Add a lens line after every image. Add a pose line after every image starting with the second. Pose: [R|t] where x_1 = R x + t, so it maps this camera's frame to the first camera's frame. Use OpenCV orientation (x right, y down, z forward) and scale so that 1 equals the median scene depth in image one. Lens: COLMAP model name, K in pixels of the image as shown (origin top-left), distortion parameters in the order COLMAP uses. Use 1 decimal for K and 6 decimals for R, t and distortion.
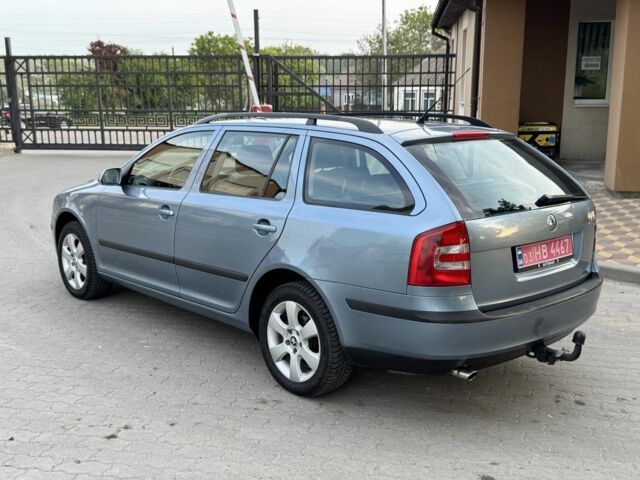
lens RADIAL K [[719.9, 0, 320.0], [0, 719.9, 240.0], [0, 0, 1]] dist [0.193206, -0.441673]
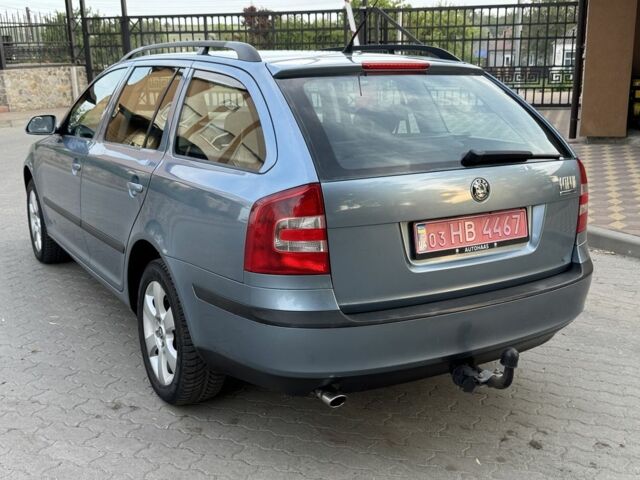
lens RADIAL K [[719.9, 0, 320.0], [0, 719.9, 240.0], [0, 0, 1]] dist [0.193206, -0.441673]
pose [[0.977869, 0.042560, -0.204845, 0.305404], [-0.033218, 0.998254, 0.048832, -0.004568], [0.206566, -0.040947, 0.977576, 0.286935]]
